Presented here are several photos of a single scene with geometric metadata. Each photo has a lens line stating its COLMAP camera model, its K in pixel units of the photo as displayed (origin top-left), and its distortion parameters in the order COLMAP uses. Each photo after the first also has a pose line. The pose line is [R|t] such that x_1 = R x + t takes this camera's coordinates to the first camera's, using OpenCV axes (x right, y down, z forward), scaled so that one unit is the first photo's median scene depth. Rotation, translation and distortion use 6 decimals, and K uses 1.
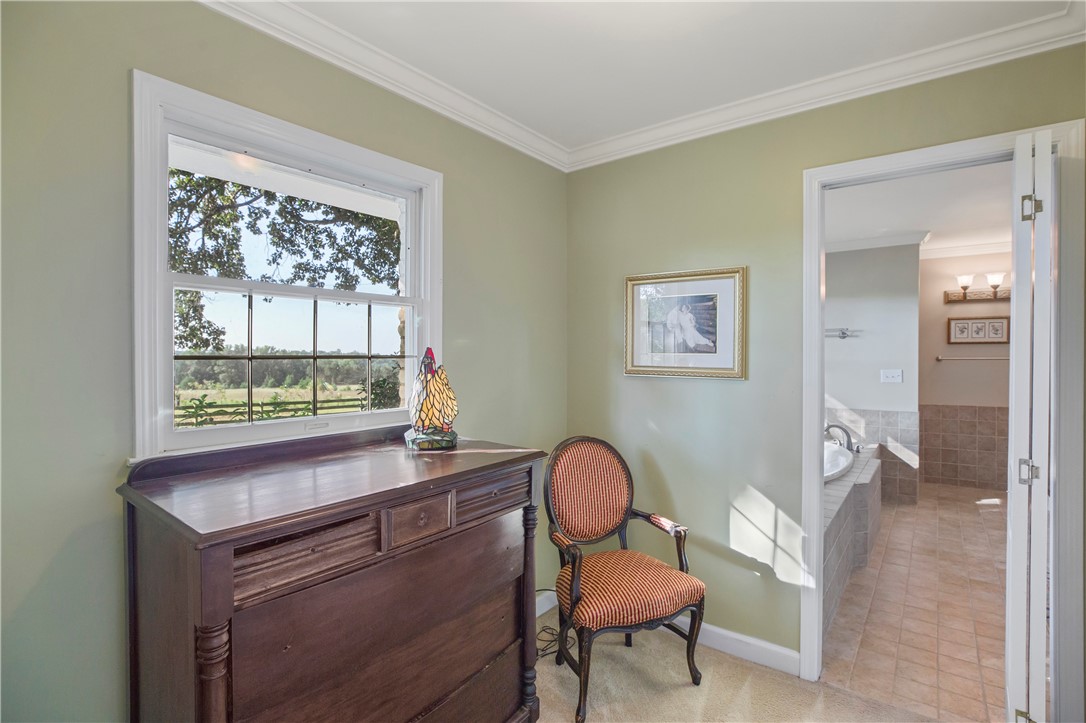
lens RADIAL K [[502.6, 0, 545.2], [0, 502.6, 360.3], [0, 0, 1]] dist [-0.030749, 0.005318]
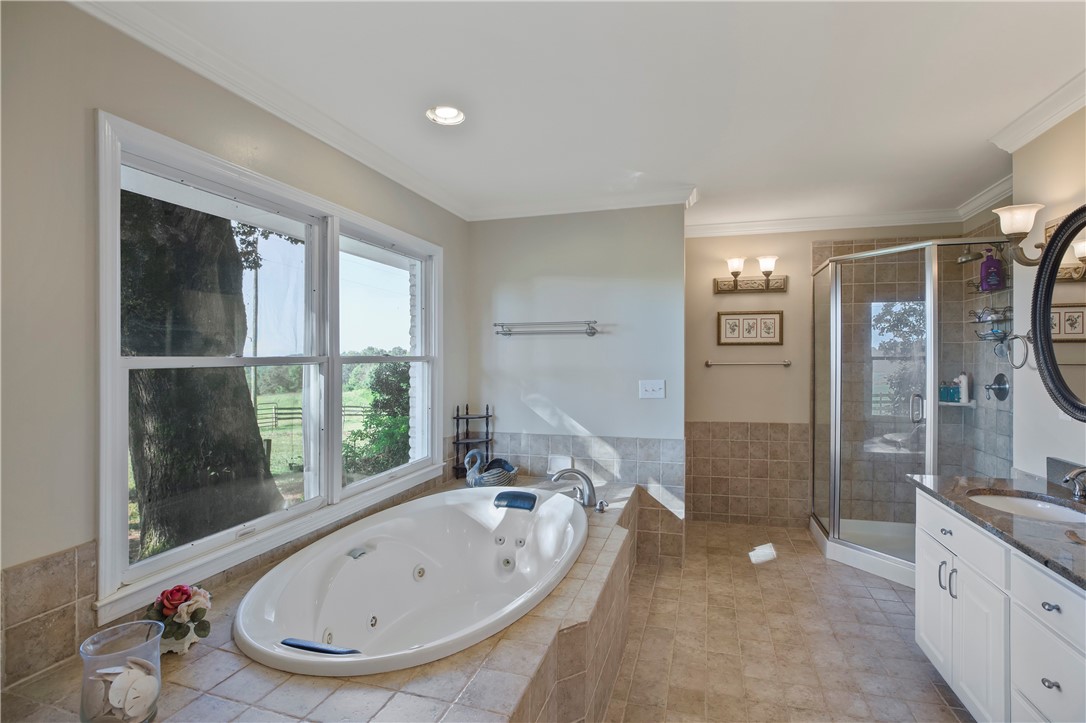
lens RADIAL K [[502.6, 0, 541.5], [0, 502.6, 358.6], [0, 0, 1]] dist [-0.030749, 0.005318]
pose [[0.939559, -0.000642, 0.342386, 0.293547], [0.001969, 0.999992, -0.003529, -0.009595], [-0.342380, 0.003990, 0.939553, 0.365031]]
